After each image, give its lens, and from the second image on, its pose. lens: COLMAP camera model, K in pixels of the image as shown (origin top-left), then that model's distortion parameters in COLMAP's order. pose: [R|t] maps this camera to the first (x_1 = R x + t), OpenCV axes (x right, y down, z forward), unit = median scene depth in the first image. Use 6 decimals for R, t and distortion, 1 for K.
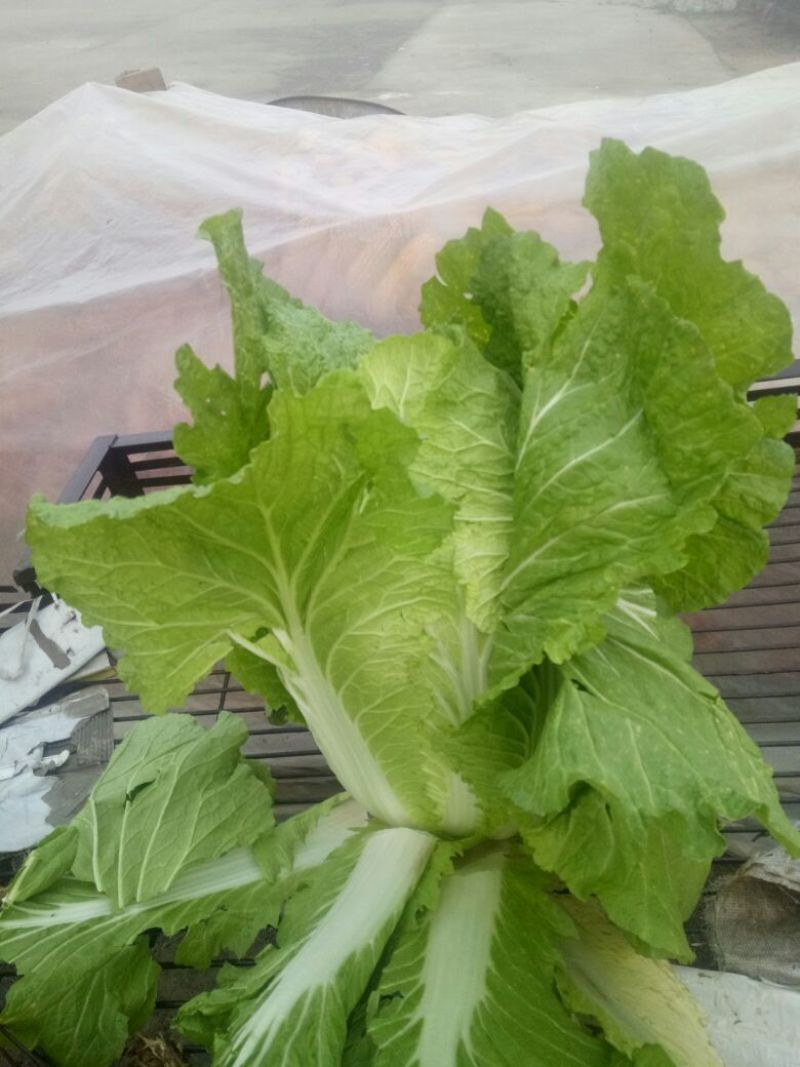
lens RADIAL K [[798.1, 0, 400.0], [0, 798.1, 533.5], [0, 0, 1]] dist [0.016982, -0.004537]
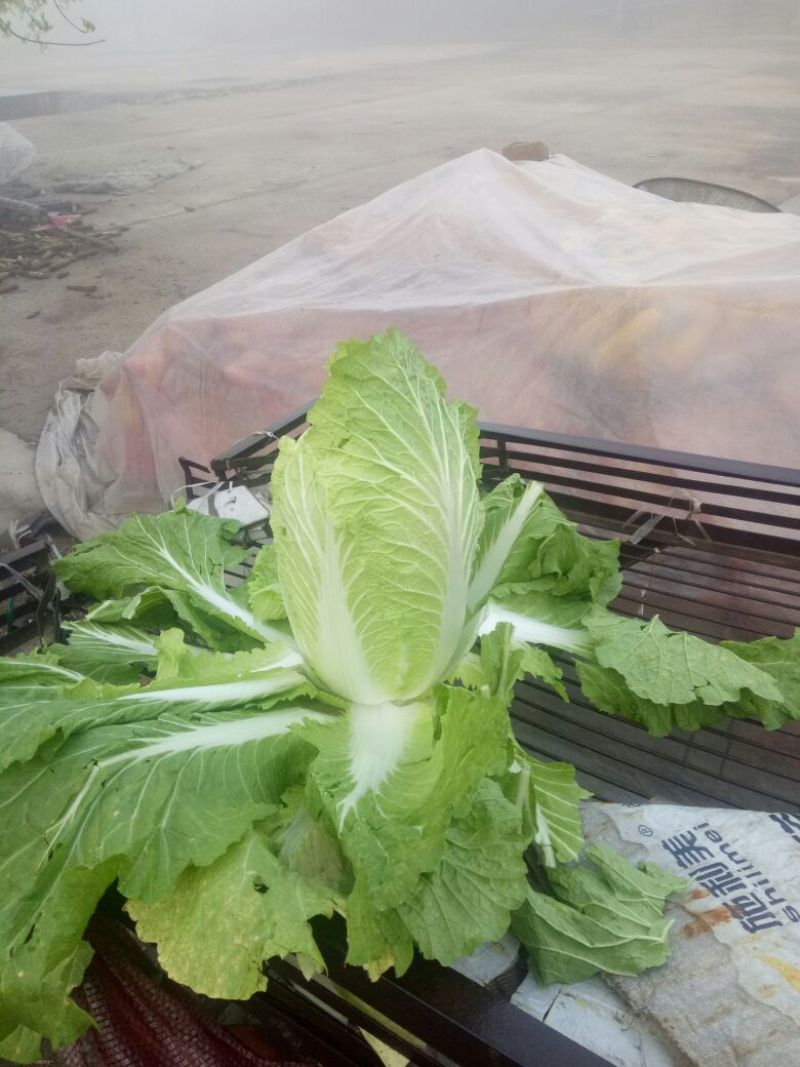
lens RADIAL K [[779.5, 0, 400.0], [0, 779.5, 533.5], [0, 0, 1]] dist [0.013618, 0.002486]
pose [[0.856575, 0.307727, -0.414227, 0.276475], [-0.329608, 0.943914, 0.019635, 0.019464], [0.397036, 0.119714, 0.909962, -0.102051]]
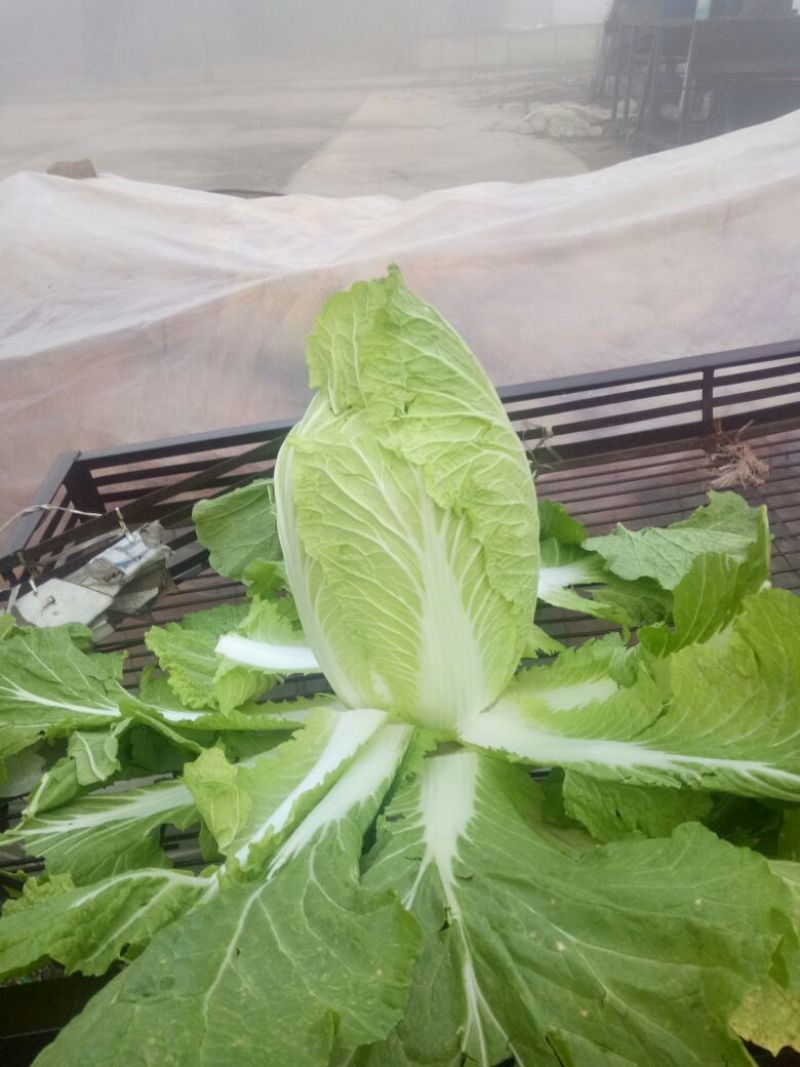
lens RADIAL K [[786.7, 0, 407.8], [0, 786.7, 538.1], [0, 0, 1]] dist [0.000456, 0.000637]
pose [[0.992173, -0.048365, 0.115126, -0.034312], [0.060552, 0.992645, -0.104828, 0.095255], [-0.109209, 0.110979, 0.987804, -0.053756]]
